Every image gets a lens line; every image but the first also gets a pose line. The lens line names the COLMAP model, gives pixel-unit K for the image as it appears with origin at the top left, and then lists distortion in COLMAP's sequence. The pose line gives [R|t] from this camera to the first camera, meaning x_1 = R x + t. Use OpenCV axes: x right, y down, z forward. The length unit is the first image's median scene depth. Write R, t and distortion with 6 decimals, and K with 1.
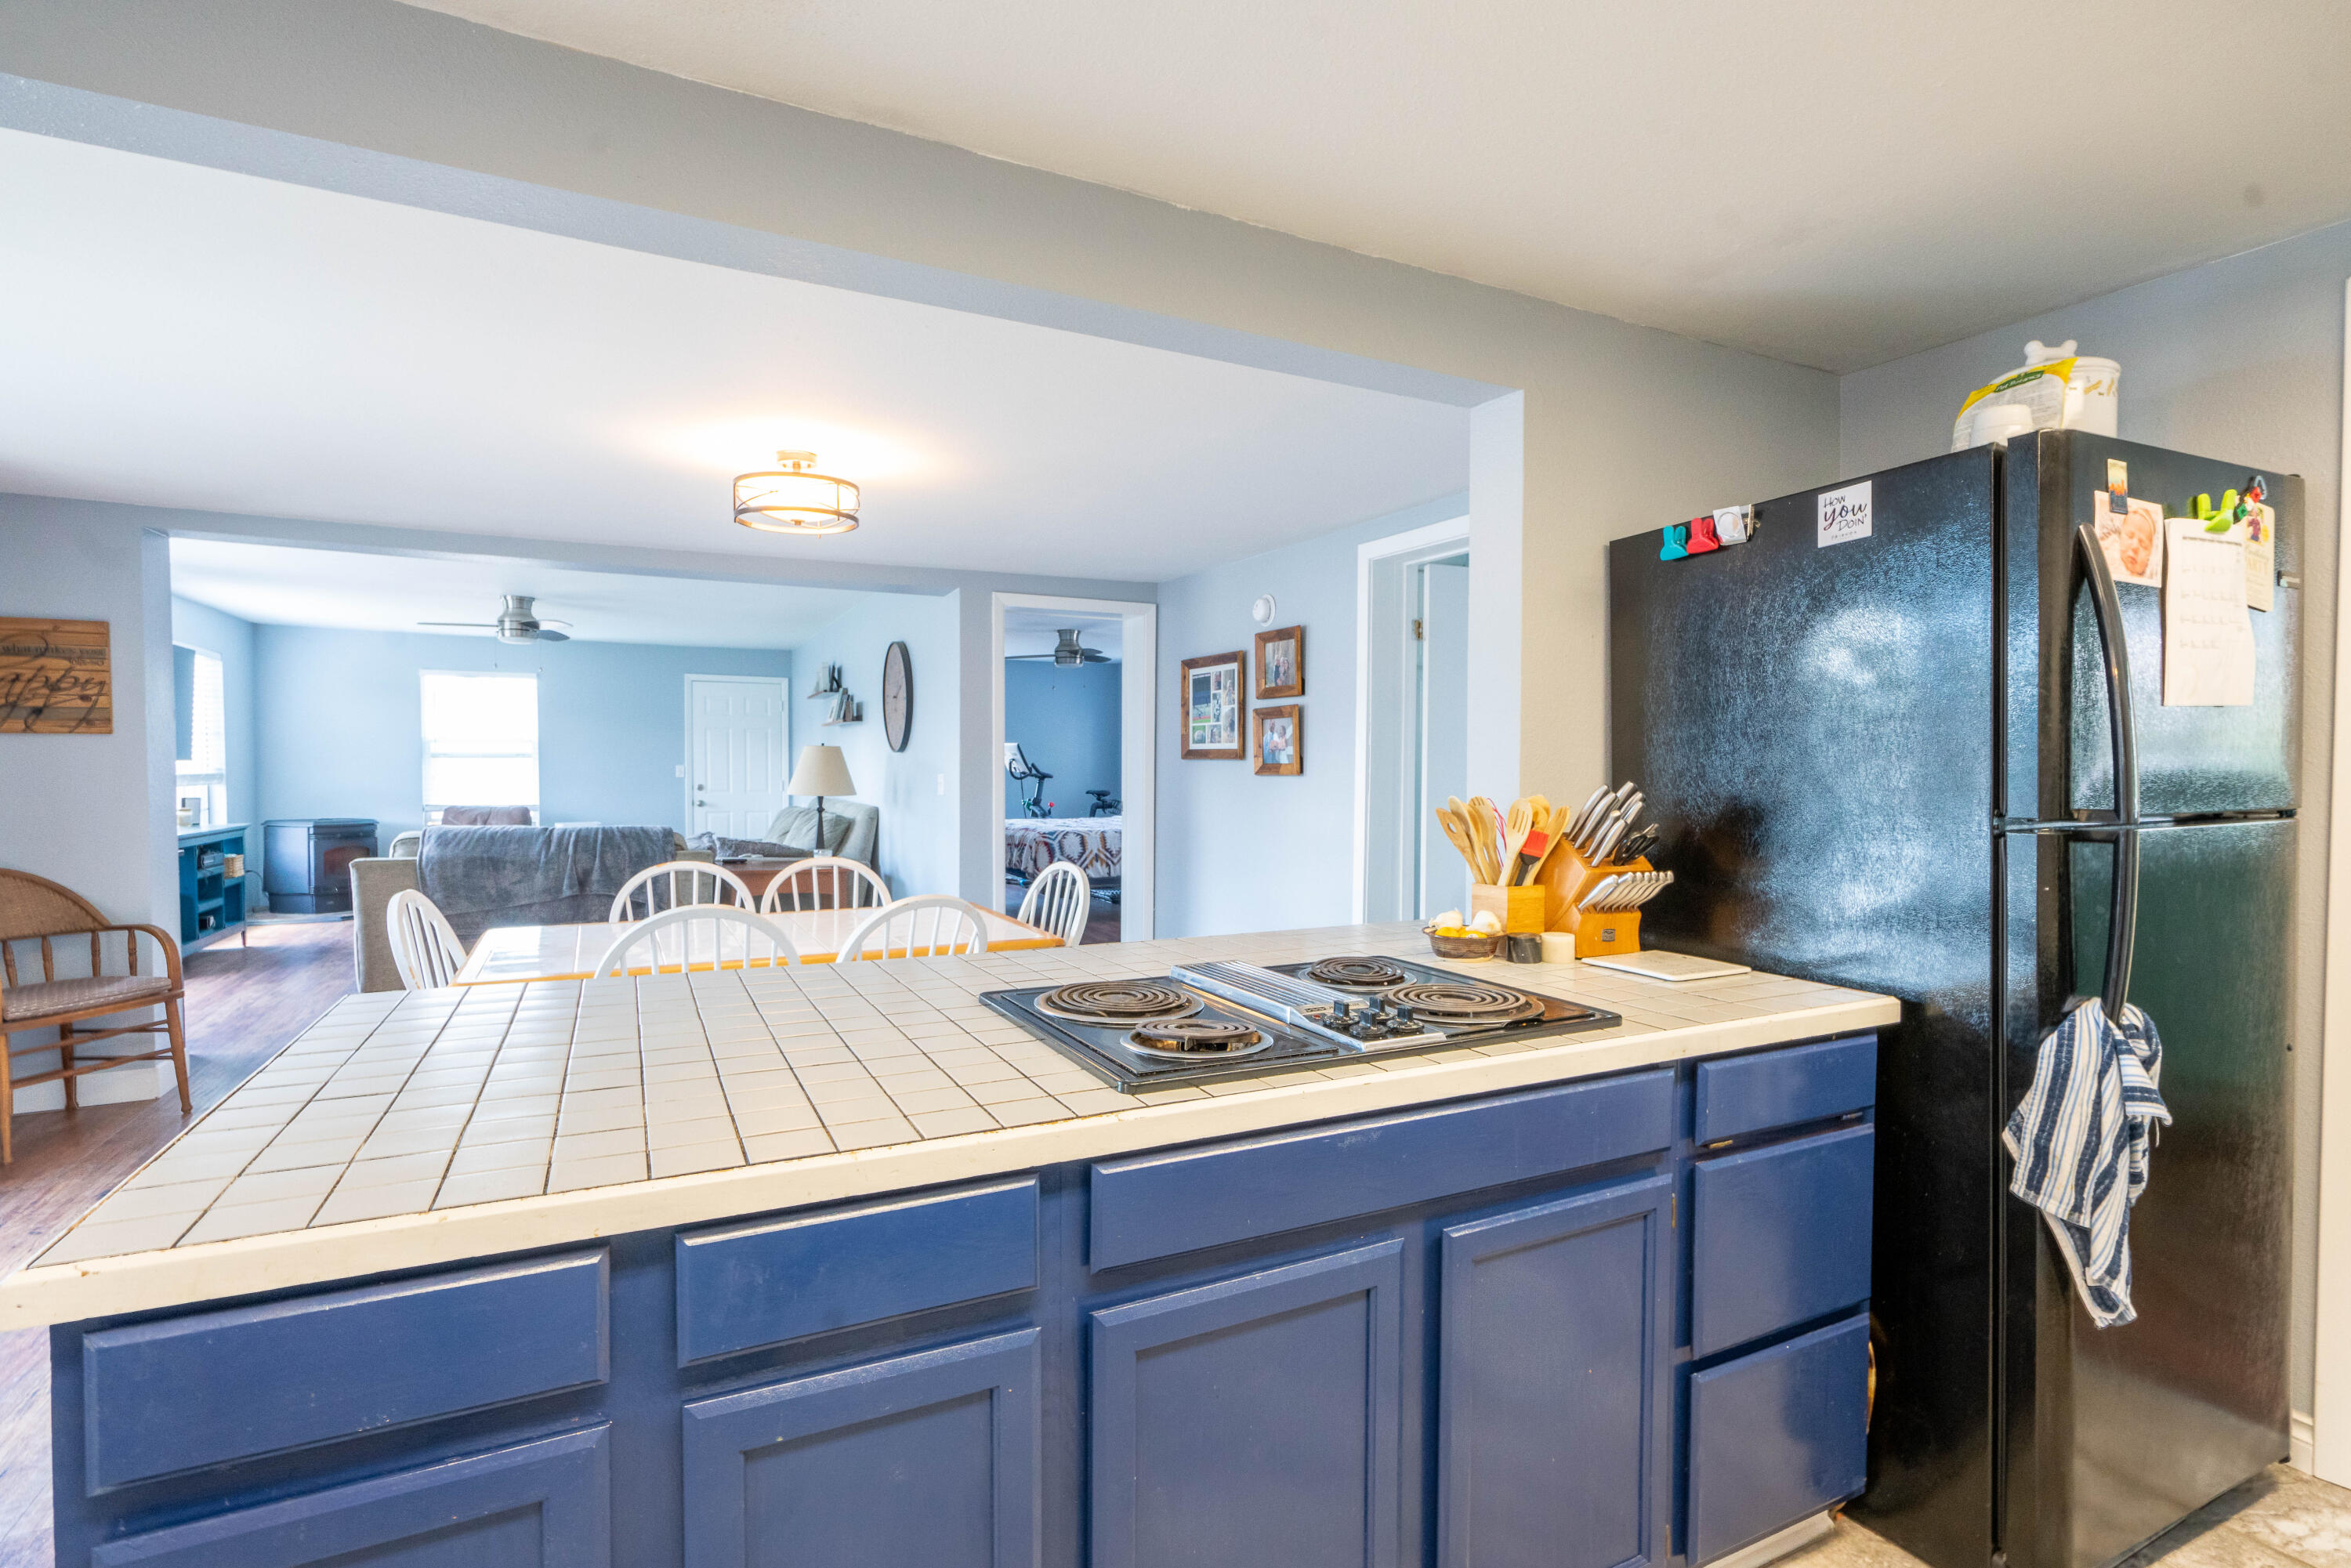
lens RADIAL K [[1095.7, 0, 1168.0], [0, 1095.7, 784.9], [0, 0, 1]] dist [-0.001064, 0.000647]
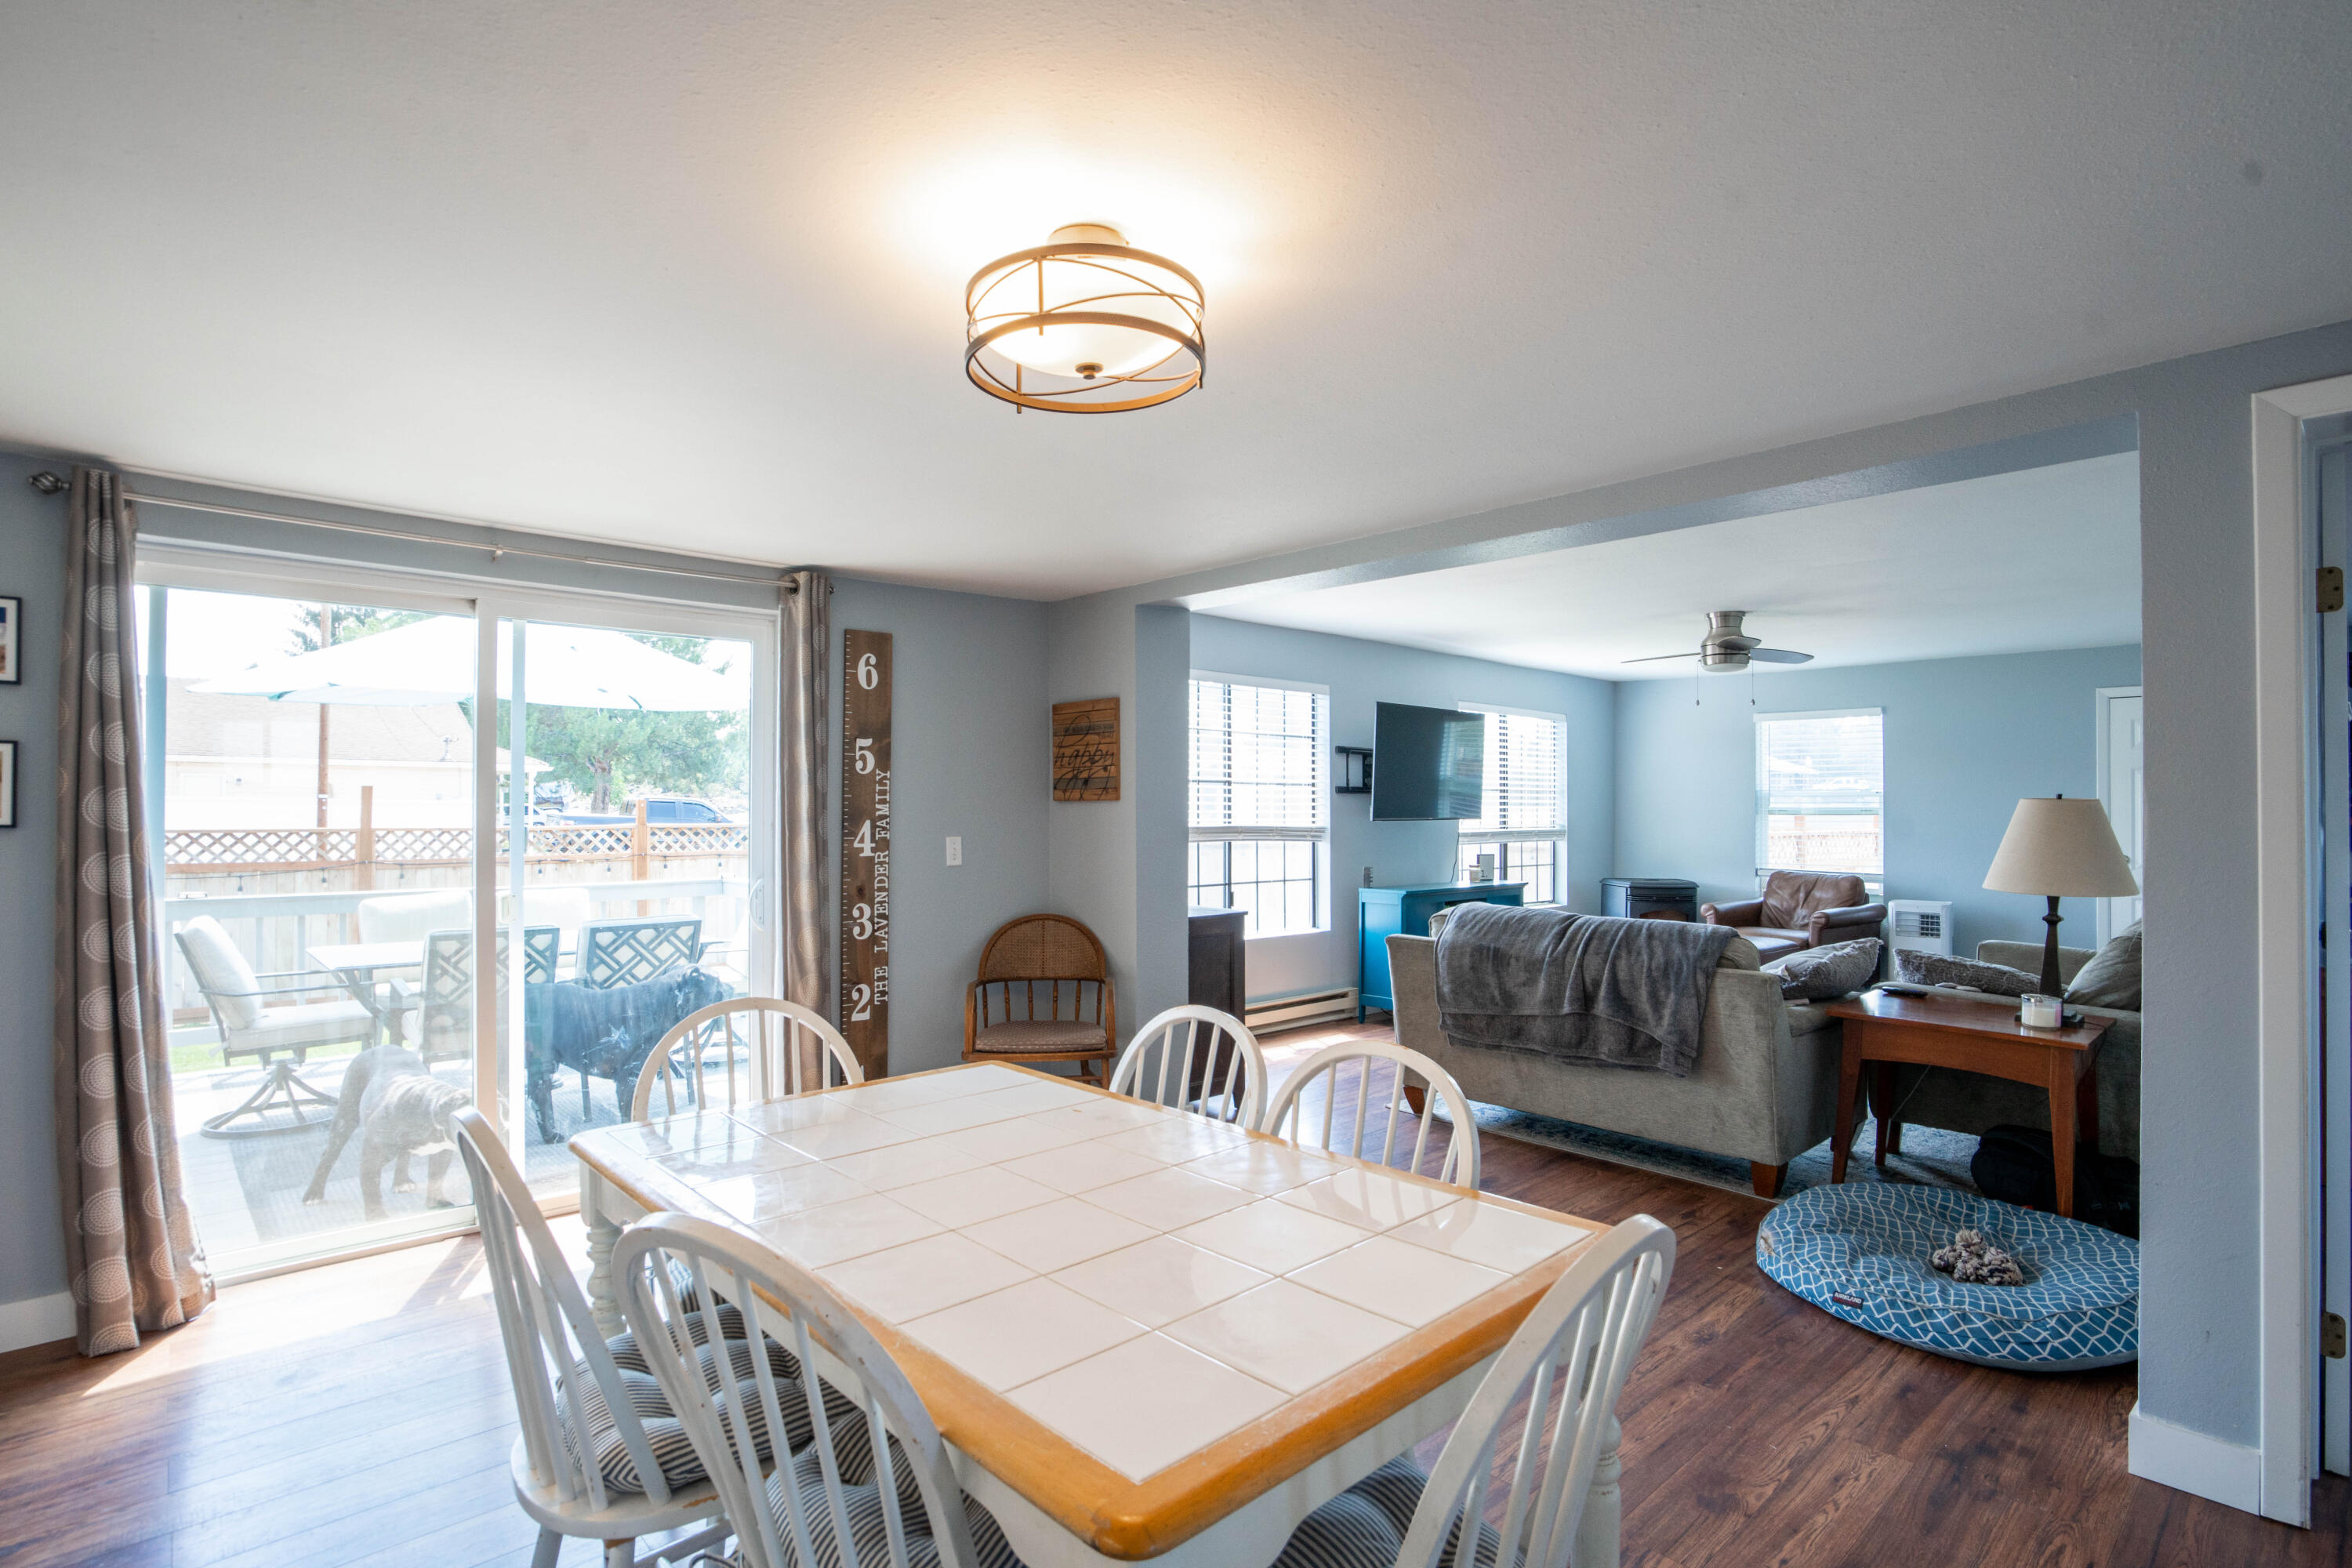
lens RADIAL K [[1143.0, 0, 1176.0], [0, 1143.0, 784.0], [0, 0, 1]] dist [-0.039602, 0.000198]
pose [[0.277898, -0.022144, -0.960355, 0.101983], [-0.020661, 0.999365, -0.029022, -0.022874], [0.960388, 0.027907, 0.277265, 0.540287]]
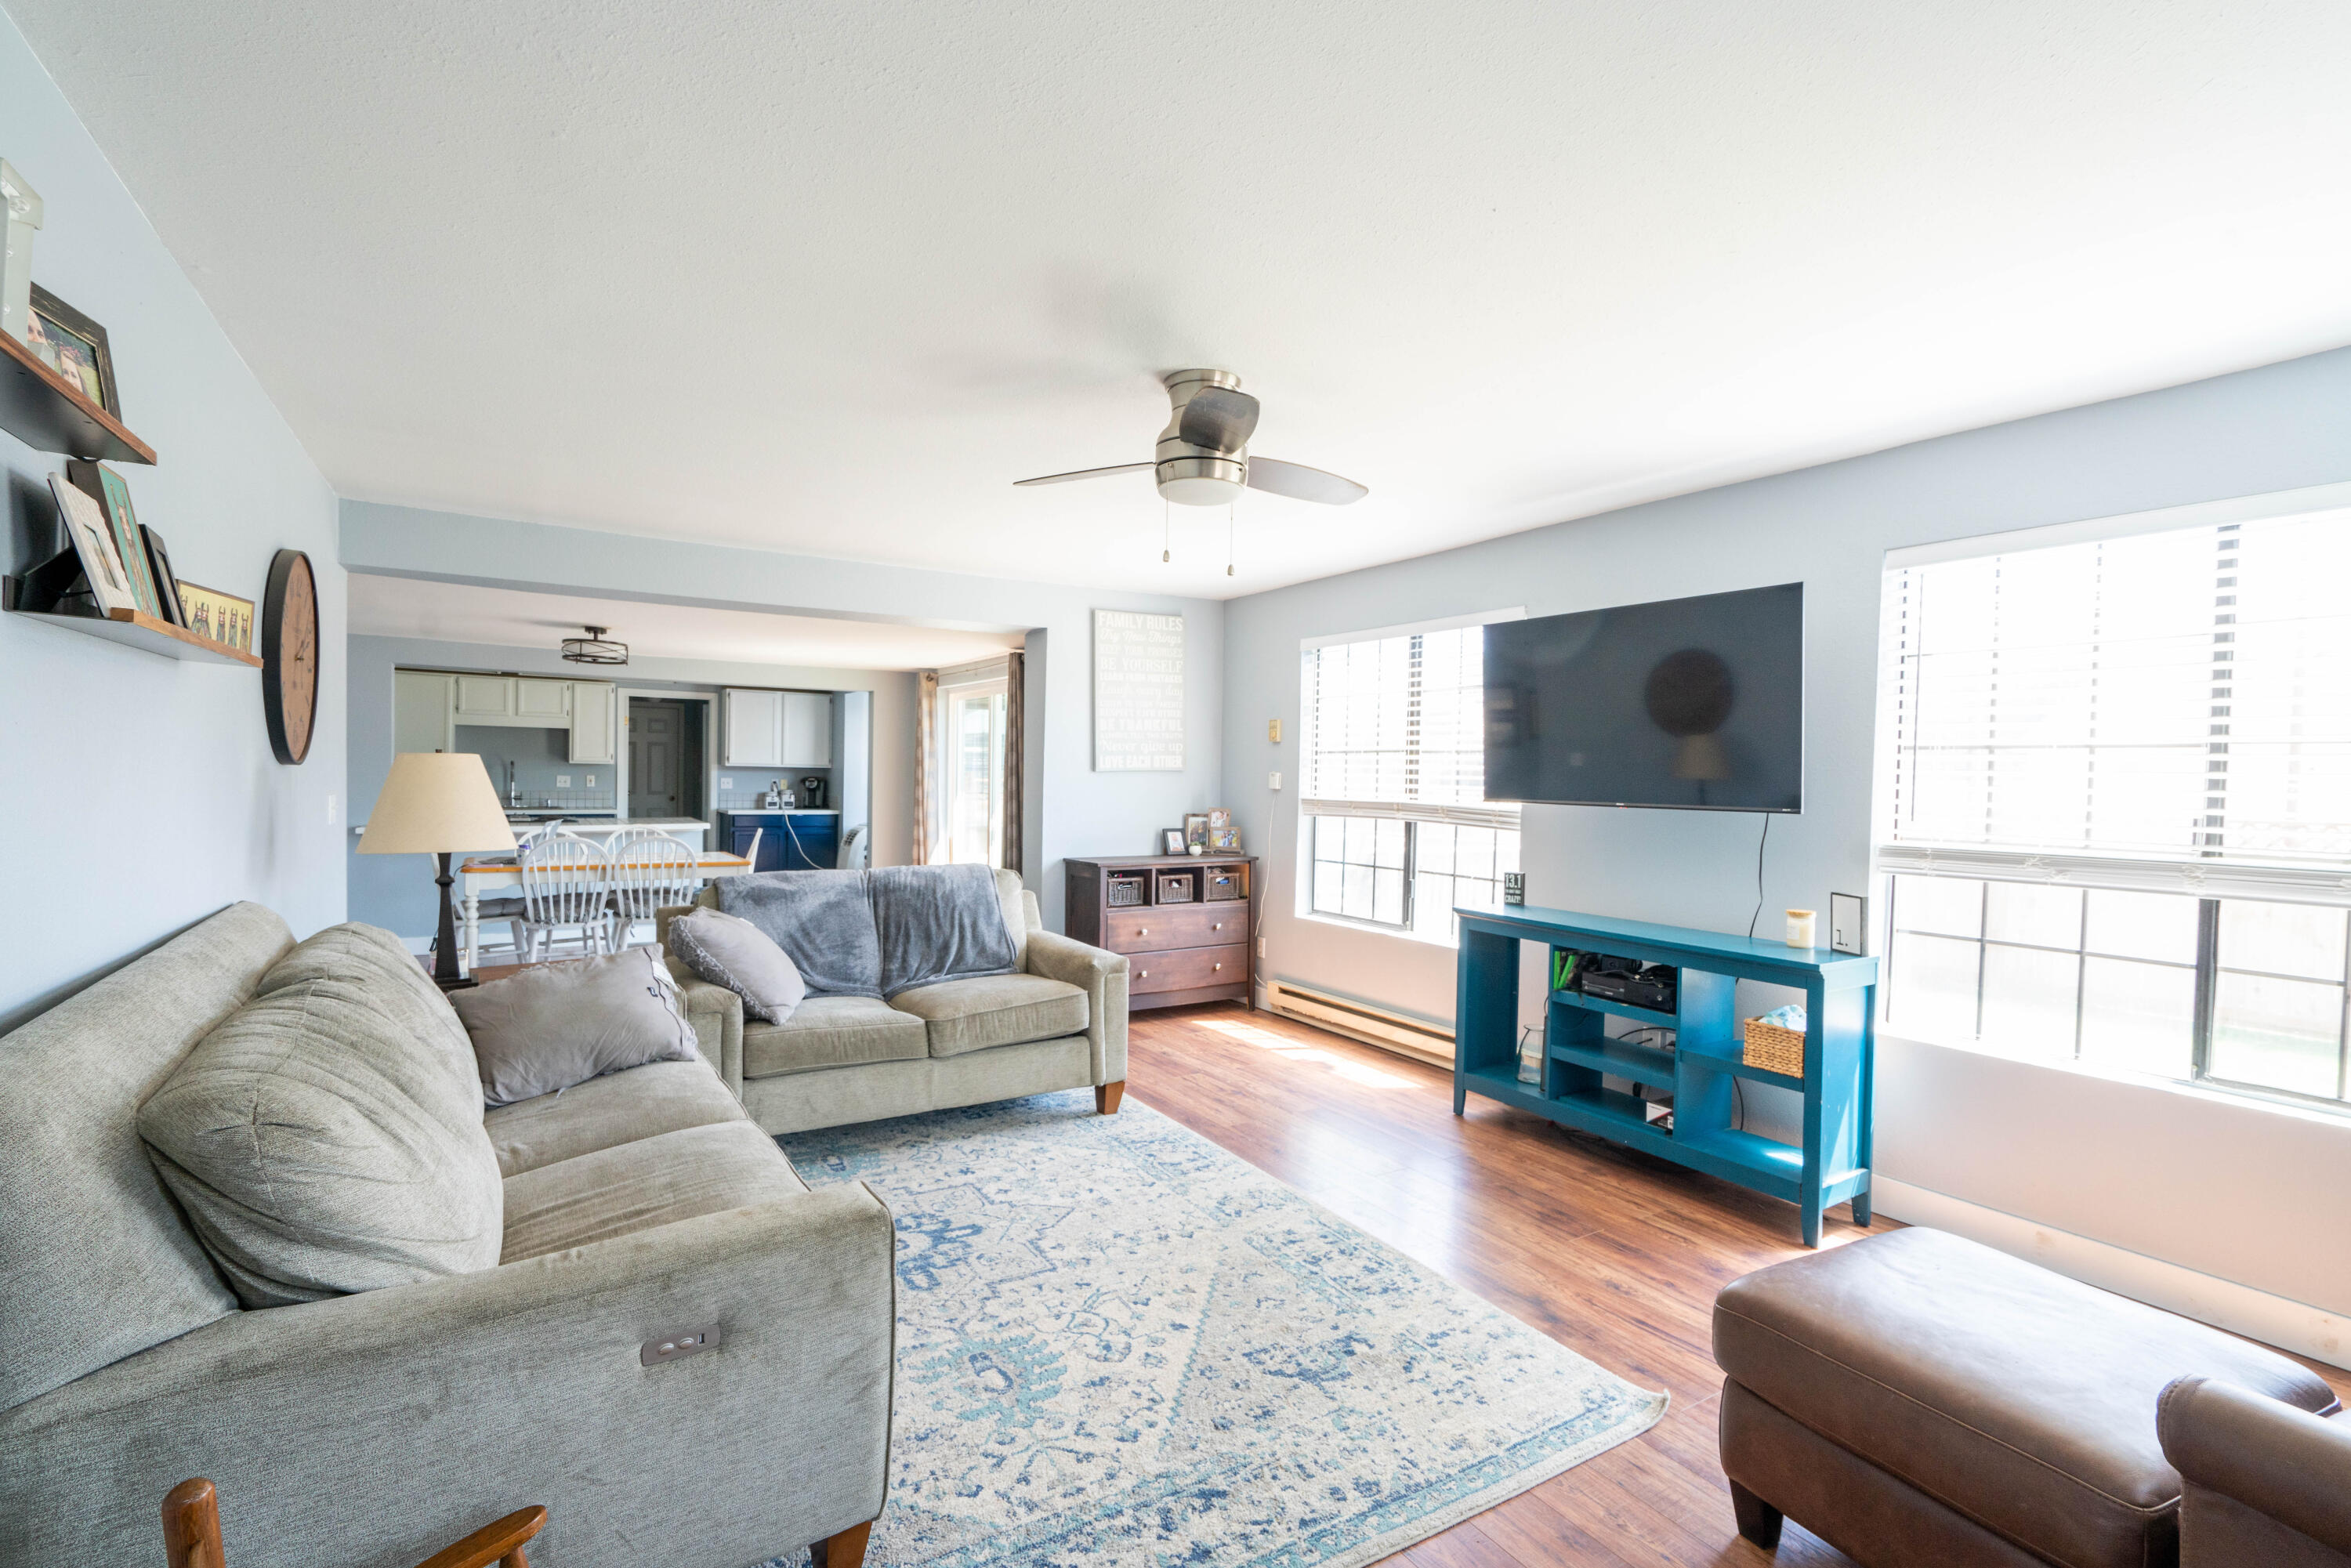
lens RADIAL K [[1067.3, 0, 1174.7], [0, 1067.3, 791.9], [0, 0, 1]] dist [-0.003093, 0.000931]
pose [[-0.995628, -0.019330, -0.091382, -0.746153], [-0.022631, 0.999123, 0.035227, -0.053466], [0.090621, 0.037141, -0.995193, 1.866532]]
